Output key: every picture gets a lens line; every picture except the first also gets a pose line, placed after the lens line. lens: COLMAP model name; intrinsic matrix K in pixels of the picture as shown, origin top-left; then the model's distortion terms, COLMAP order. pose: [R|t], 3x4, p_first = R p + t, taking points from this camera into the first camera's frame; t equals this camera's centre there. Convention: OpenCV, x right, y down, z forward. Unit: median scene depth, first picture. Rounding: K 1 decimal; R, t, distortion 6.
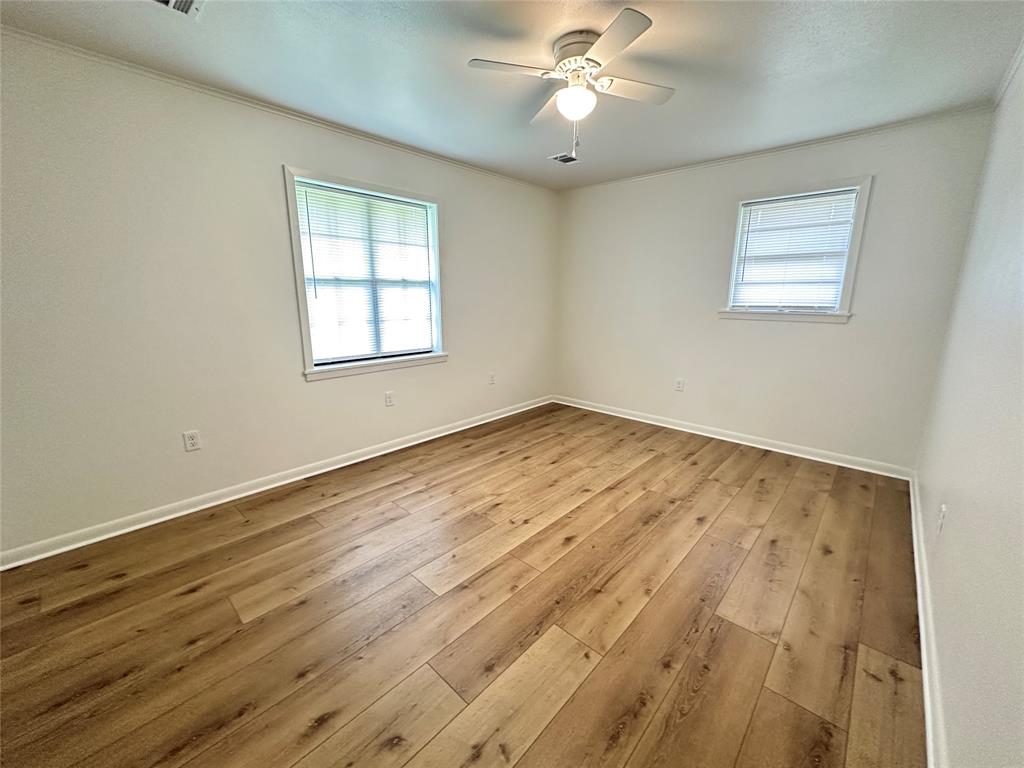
lens RADIAL K [[407.5, 0, 514.6], [0, 407.5, 383.0], [0, 0, 1]] dist [-0.002009, 0.000018]
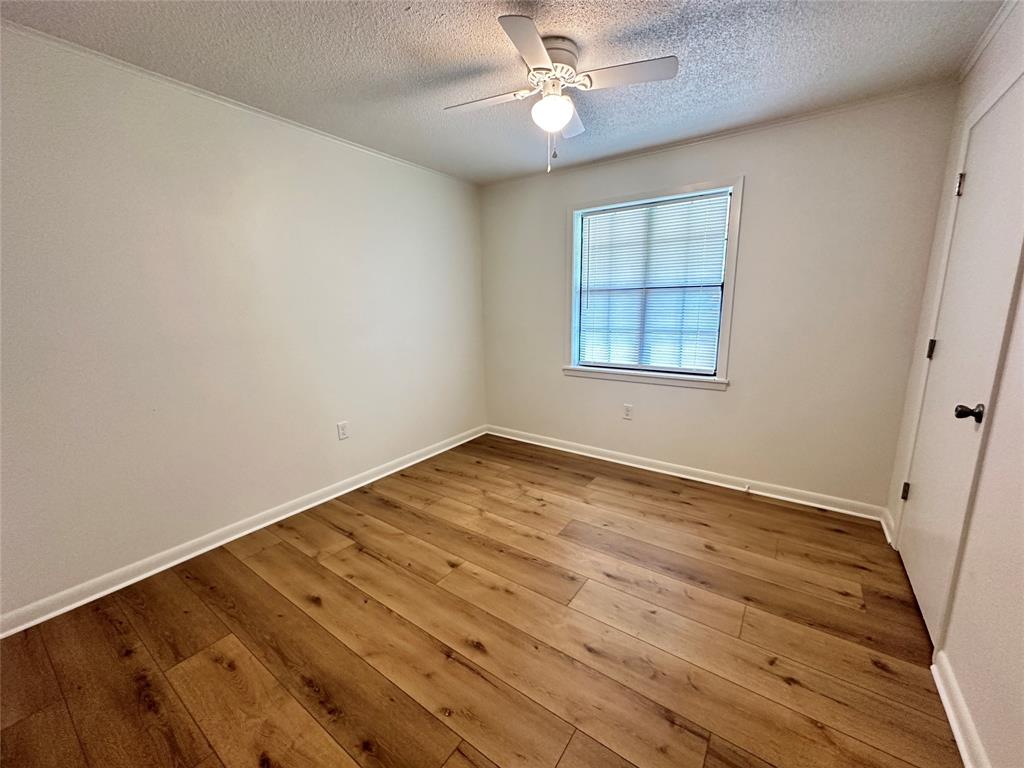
lens RADIAL K [[407.5, 0, 514.6], [0, 407.5, 383.0], [0, 0, 1]] dist [-0.002009, 0.000018]
pose [[0.134088, 0.202004, -0.970162, 0.933567], [-0.180674, 0.967578, 0.176494, -0.231105], [0.974360, 0.151617, 0.166238, 0.882121]]
